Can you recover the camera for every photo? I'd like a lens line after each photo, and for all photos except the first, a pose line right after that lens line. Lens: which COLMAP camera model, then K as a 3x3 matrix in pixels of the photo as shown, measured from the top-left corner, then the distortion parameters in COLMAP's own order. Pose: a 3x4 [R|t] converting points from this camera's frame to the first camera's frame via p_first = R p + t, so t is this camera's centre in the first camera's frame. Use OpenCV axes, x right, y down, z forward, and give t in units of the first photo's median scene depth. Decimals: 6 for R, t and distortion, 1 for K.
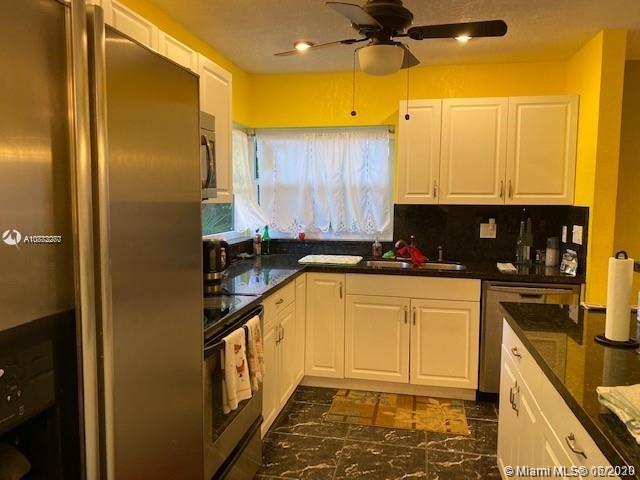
lens RADIAL K [[495.4, 0, 320.0], [0, 495.4, 240.0], [0, 0, 1]] dist [0.004223, -0.007049]
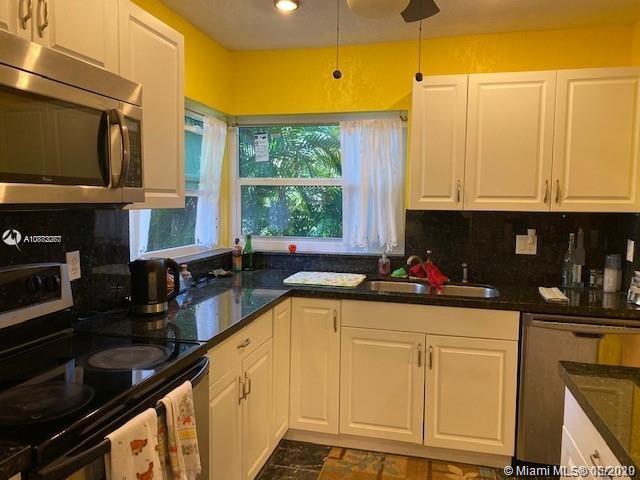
lens RADIAL K [[495.4, 0, 320.0], [0, 495.4, 240.0], [0, 0, 1]] dist [0.004223, -0.007049]
pose [[0.999297, 0.007450, -0.036731, 0.045573], [-0.007638, 0.999958, -0.004983, -0.021071], [0.036693, 0.005260, 0.999313, 0.222281]]
